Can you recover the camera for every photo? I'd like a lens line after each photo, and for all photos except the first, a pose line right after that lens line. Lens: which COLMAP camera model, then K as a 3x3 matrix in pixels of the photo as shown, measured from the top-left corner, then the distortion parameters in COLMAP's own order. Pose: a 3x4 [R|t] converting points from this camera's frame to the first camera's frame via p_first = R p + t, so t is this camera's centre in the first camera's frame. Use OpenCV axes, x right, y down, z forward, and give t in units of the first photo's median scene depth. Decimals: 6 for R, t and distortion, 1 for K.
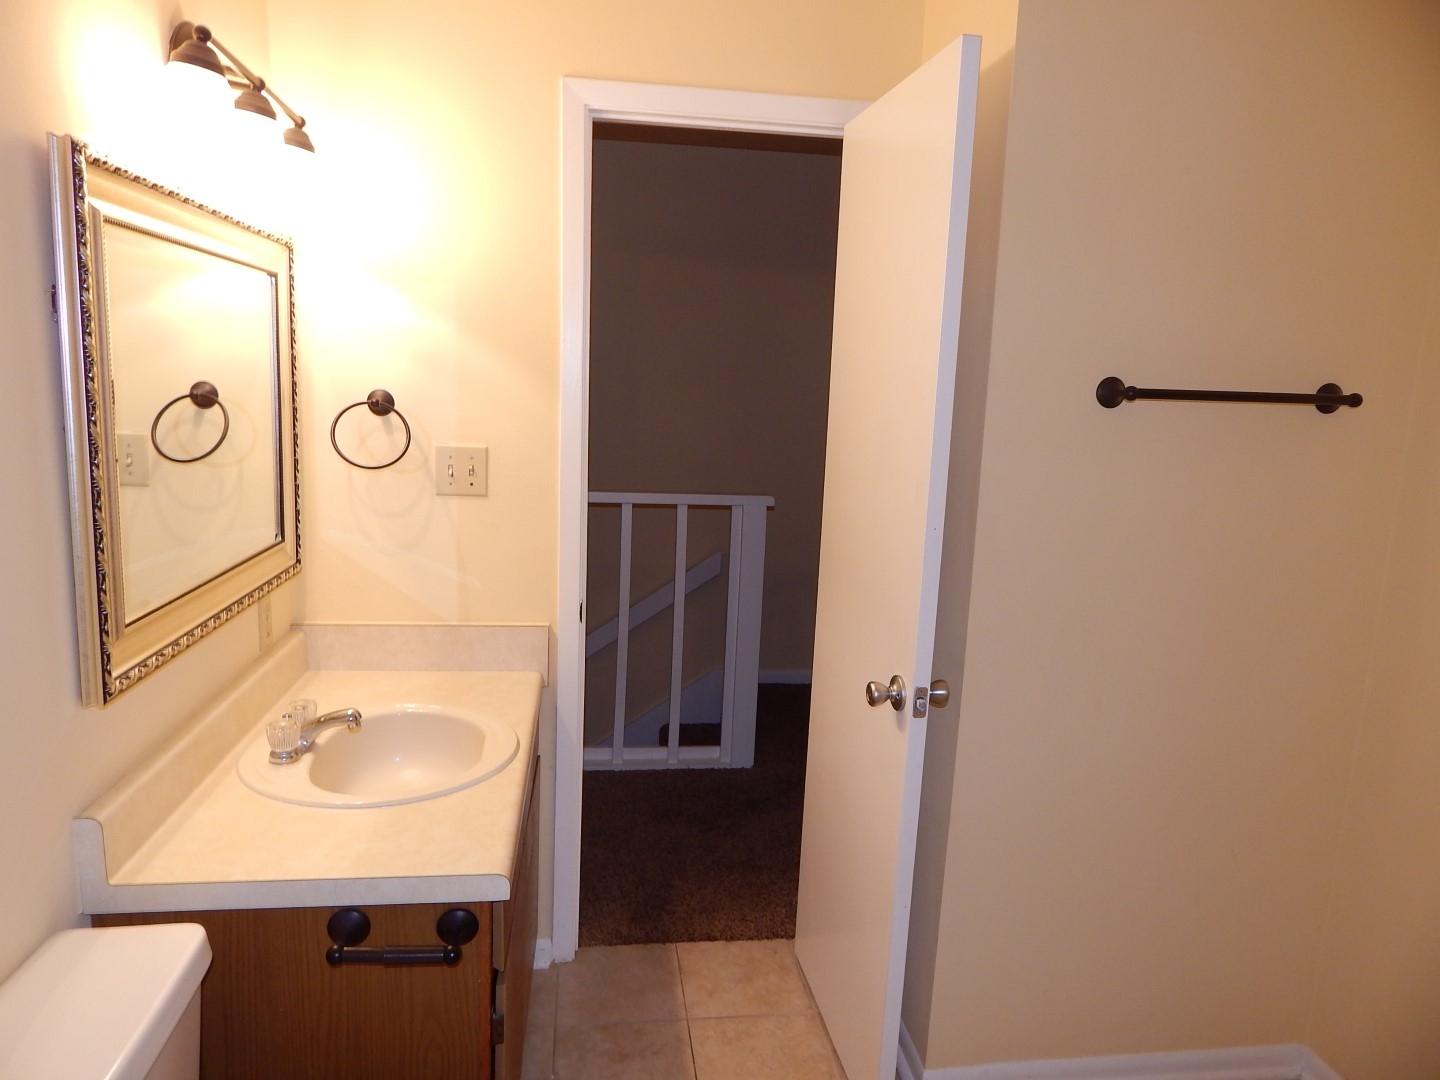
lens RADIAL K [[953.1, 0, 720.4], [0, 953.1, 536.0], [0, 0, 1]] dist [0.006613, -0.005144]
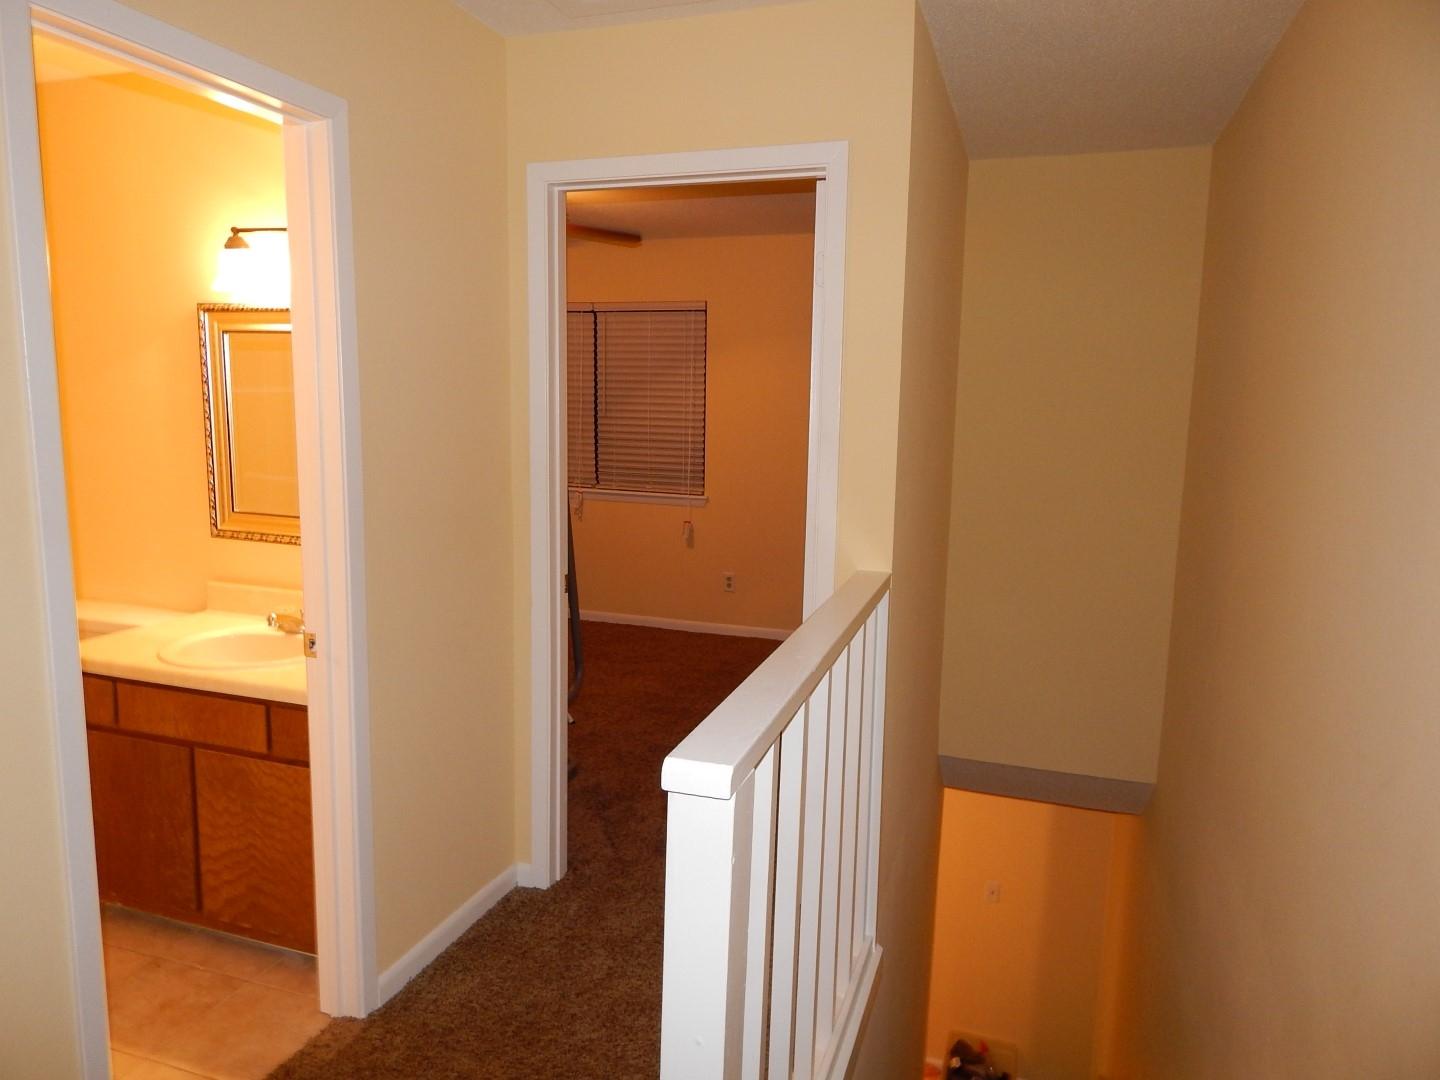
lens RADIAL K [[953.1, 0, 720.8], [0, 953.1, 538.7], [0, 0, 1]] dist [0.006613, -0.005144]
pose [[-0.436004, 0.070729, -0.897161, 0.506422], [-0.196765, 0.965295, 0.171724, -0.259223], [0.878171, 0.251402, -0.406955, 1.671553]]
